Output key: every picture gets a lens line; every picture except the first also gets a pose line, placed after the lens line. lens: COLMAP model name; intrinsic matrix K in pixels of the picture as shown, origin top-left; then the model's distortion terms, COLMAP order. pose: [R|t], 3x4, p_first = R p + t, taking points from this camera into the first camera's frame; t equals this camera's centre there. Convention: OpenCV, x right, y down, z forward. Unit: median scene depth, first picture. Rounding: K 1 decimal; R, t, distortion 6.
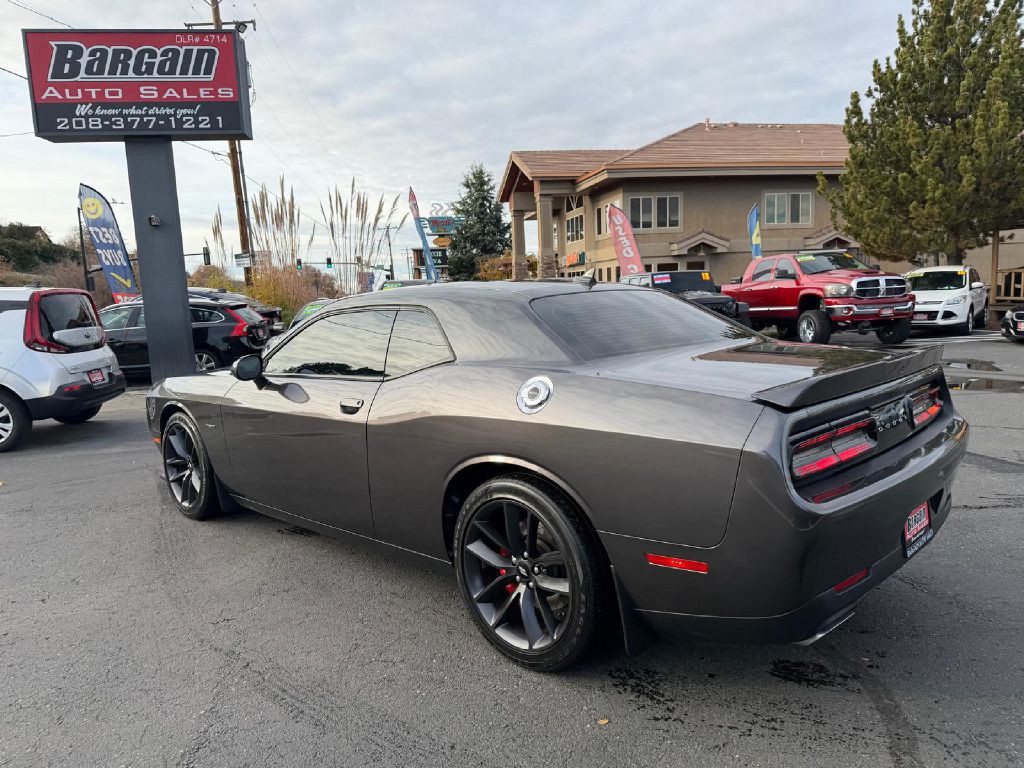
lens RADIAL K [[737.6, 0, 512.9], [0, 737.6, 395.3], [0, 0, 1]] dist [0.026299, -0.030421]
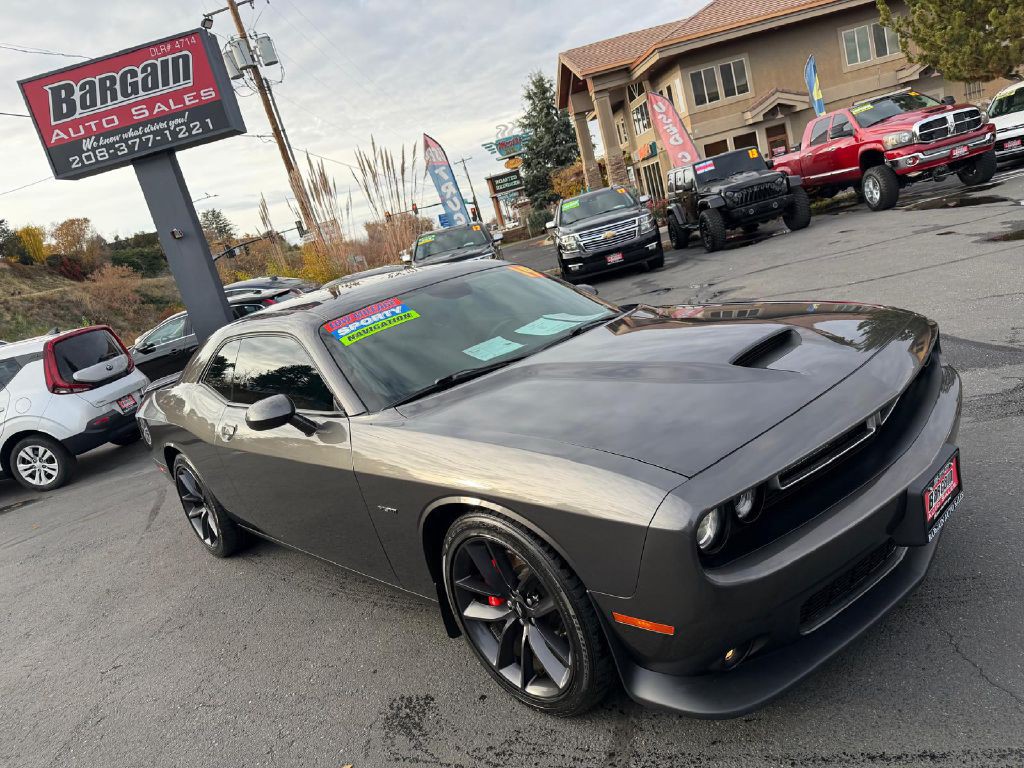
lens RADIAL K [[737.6, 0, 511.5], [0, 737.6, 389.2], [0, 0, 1]] dist [0.026299, -0.030421]
pose [[0.968050, -0.173750, -0.180805, 0.088023], [0.192310, 0.977139, 0.090640, -0.017128], [0.160923, -0.122514, 0.979333, 0.016172]]
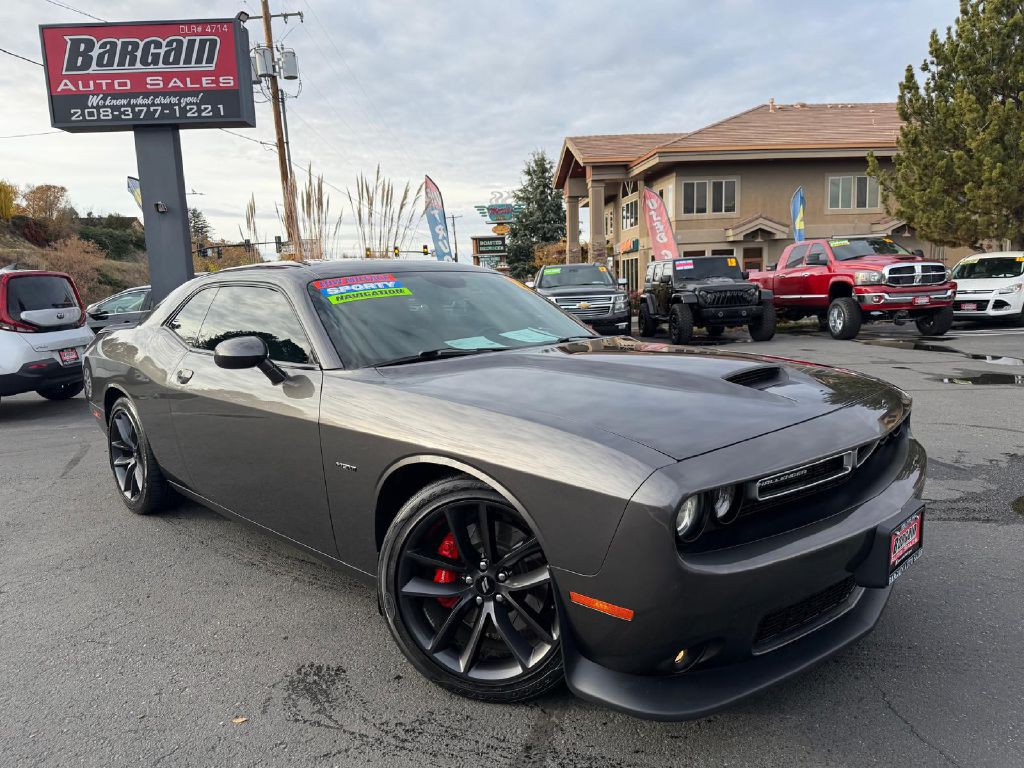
lens RADIAL K [[737.6, 0, 504.2], [0, 737.6, 389.3], [0, 0, 1]] dist [0.026299, -0.030421]
pose [[0.993689, 0.020282, -0.110317, 0.078550], [-0.019466, 0.999775, 0.008471, 0.000612], [0.110464, -0.006270, 0.993860, 0.016012]]
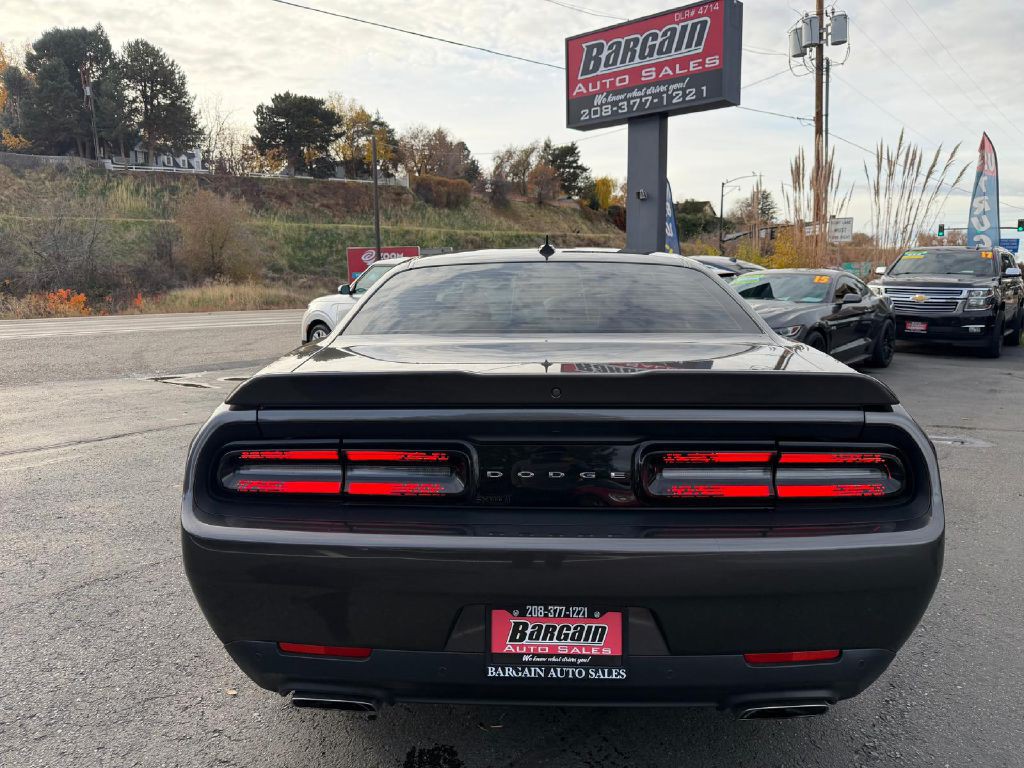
lens RADIAL K [[737.6, 0, 512.3], [0, 737.6, 392.9], [0, 0, 1]] dist [0.026299, -0.030421]
pose [[0.676883, 0.140660, -0.722526, 0.153545], [-0.113122, 0.989790, 0.086714, -0.010984], [0.727347, 0.023038, 0.685884, 0.079925]]
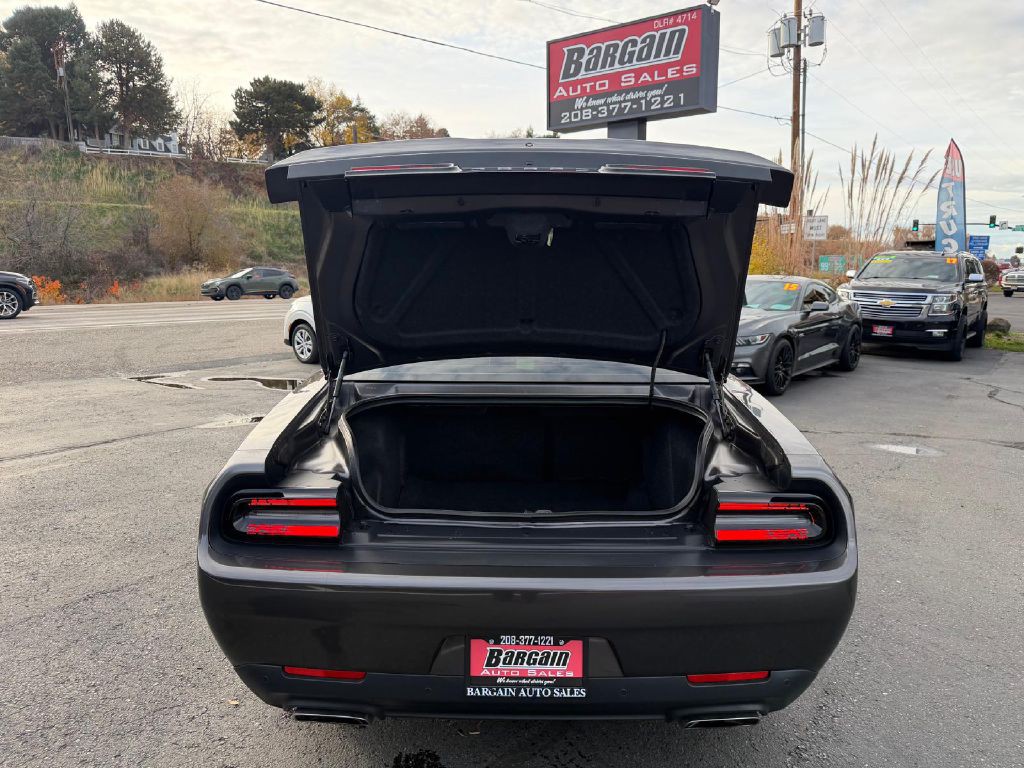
lens RADIAL K [[737.6, 0, 514.8], [0, 737.6, 392.8], [0, 0, 1]] dist [0.026299, -0.030421]
pose [[0.697076, 0.156403, -0.699731, 0.163442], [-0.121886, 0.987563, 0.099314, -0.023527], [0.706561, 0.016058, 0.707470, 0.069425]]
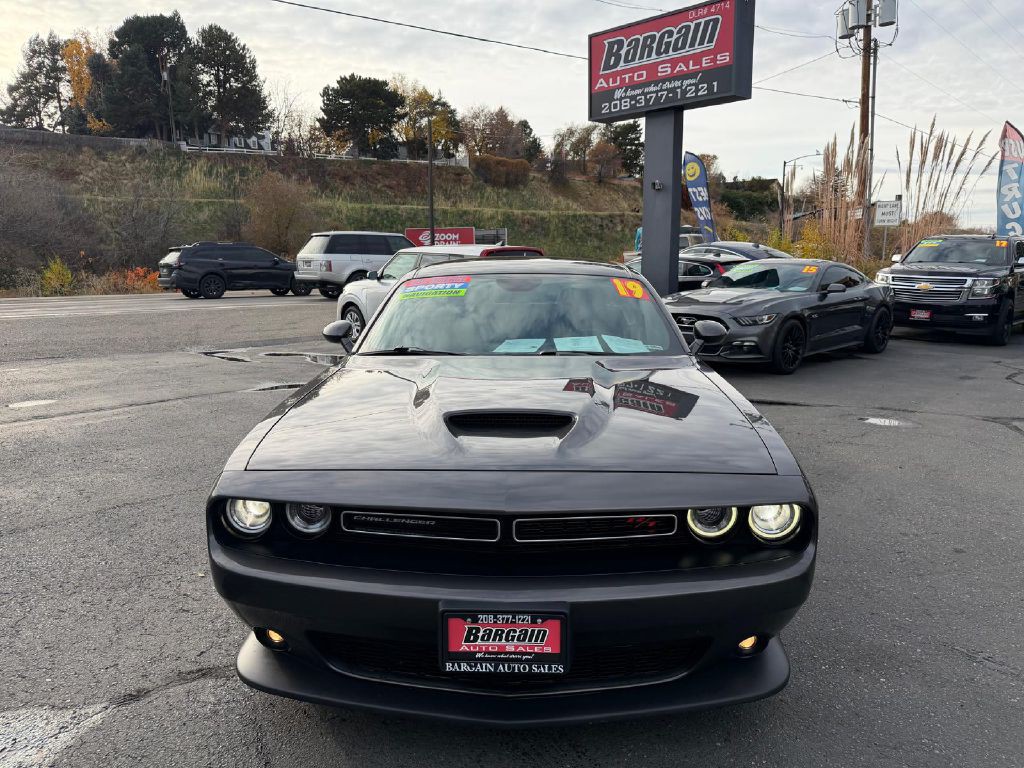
lens RADIAL K [[737.6, 0, 512.7], [0, 737.6, 392.0], [0, 0, 1]] dist [0.026299, -0.030421]
pose [[0.611730, 0.173736, -0.771753, 0.226319], [-0.123775, 0.984590, 0.123539, -0.021447], [0.781323, 0.019951, 0.623808, 0.078084]]
